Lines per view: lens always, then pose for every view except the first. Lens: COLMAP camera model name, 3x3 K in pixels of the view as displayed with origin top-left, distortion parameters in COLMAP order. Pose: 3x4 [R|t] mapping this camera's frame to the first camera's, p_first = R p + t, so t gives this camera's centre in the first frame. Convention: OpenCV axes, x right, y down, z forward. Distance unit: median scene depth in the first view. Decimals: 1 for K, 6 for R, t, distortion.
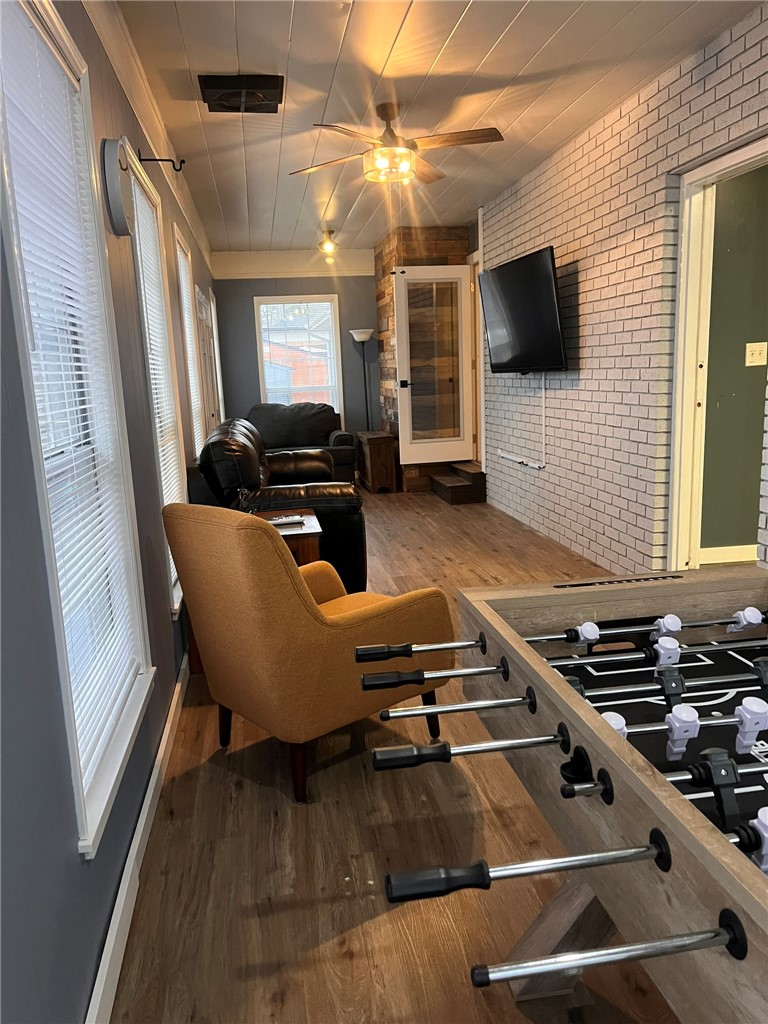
lens RADIAL K [[775.0, 0, 382.0], [0, 775.0, 521.0], [0, 0, 1]] dist [0.053593, -0.079859]
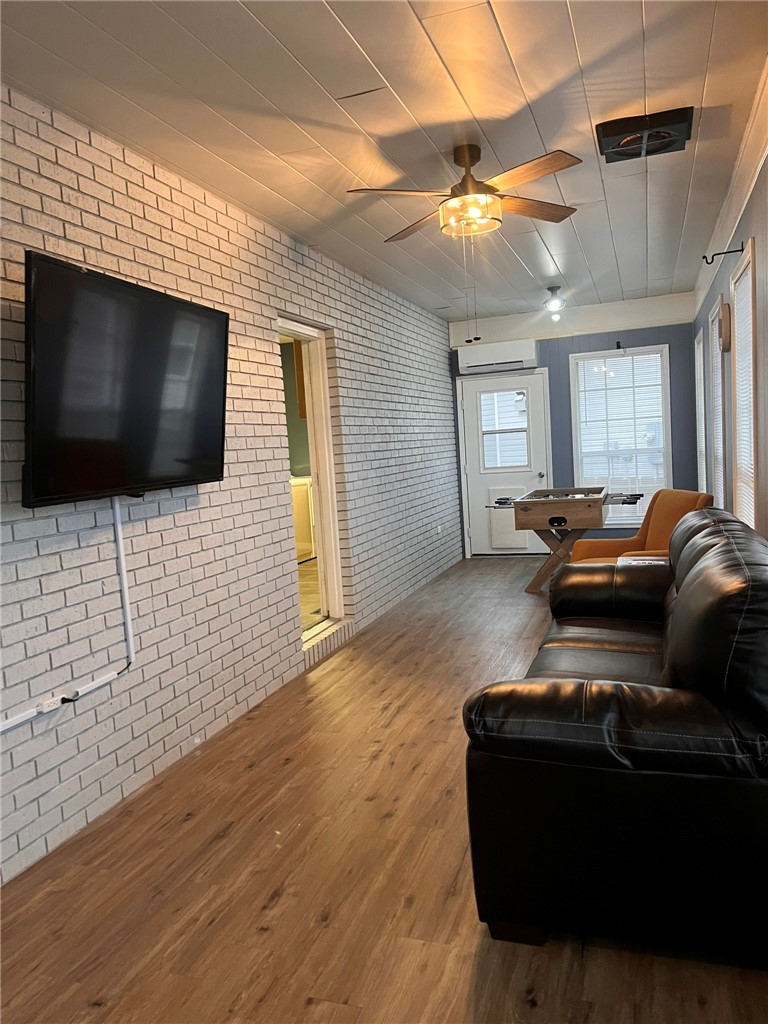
lens RADIAL K [[775.0, 0, 382.0], [0, 775.0, 521.0], [0, 0, 1]] dist [0.053593, -0.079859]
pose [[-0.879756, 0.051927, 0.472581, -0.298079], [0.188968, 0.950318, 0.247361, -0.377443], [-0.436257, 0.306920, -0.845860, 1.910339]]
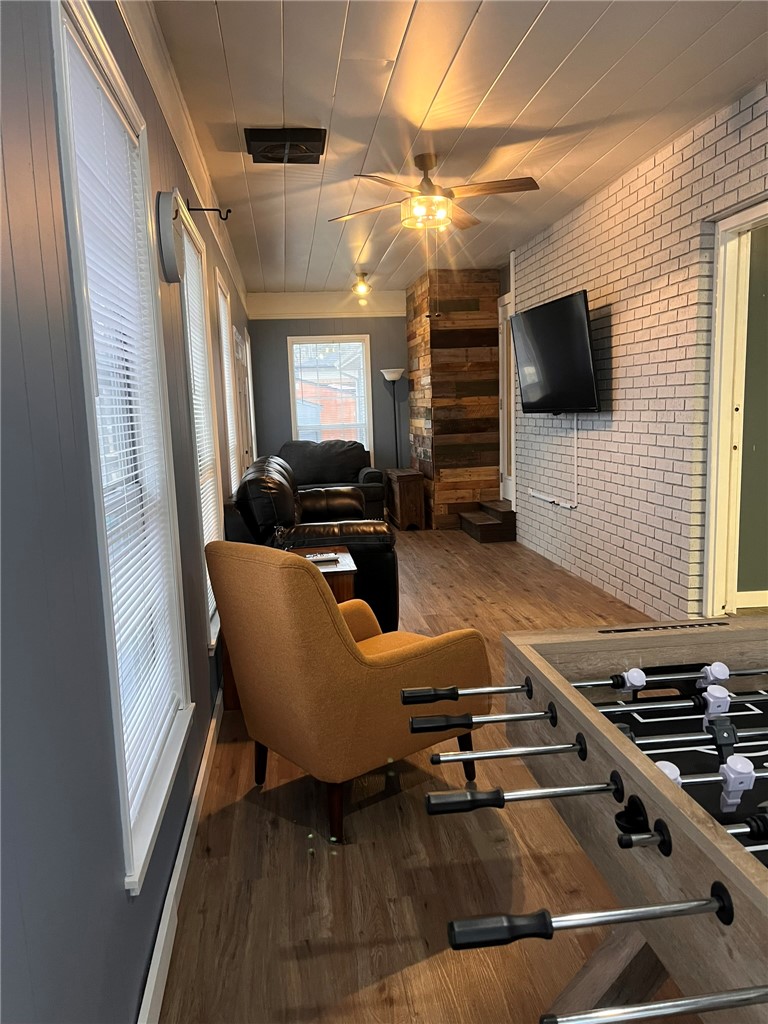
lens RADIAL K [[774.8, 0, 380.8], [0, 774.8, 522.3], [0, 0, 1]] dist [0.054703, -0.079838]
pose [[0.999369, 0.012225, -0.033342, -0.011914], [-0.013685, 0.998941, -0.043925, -0.003661], [0.032770, 0.044354, 0.998478, -0.007670]]
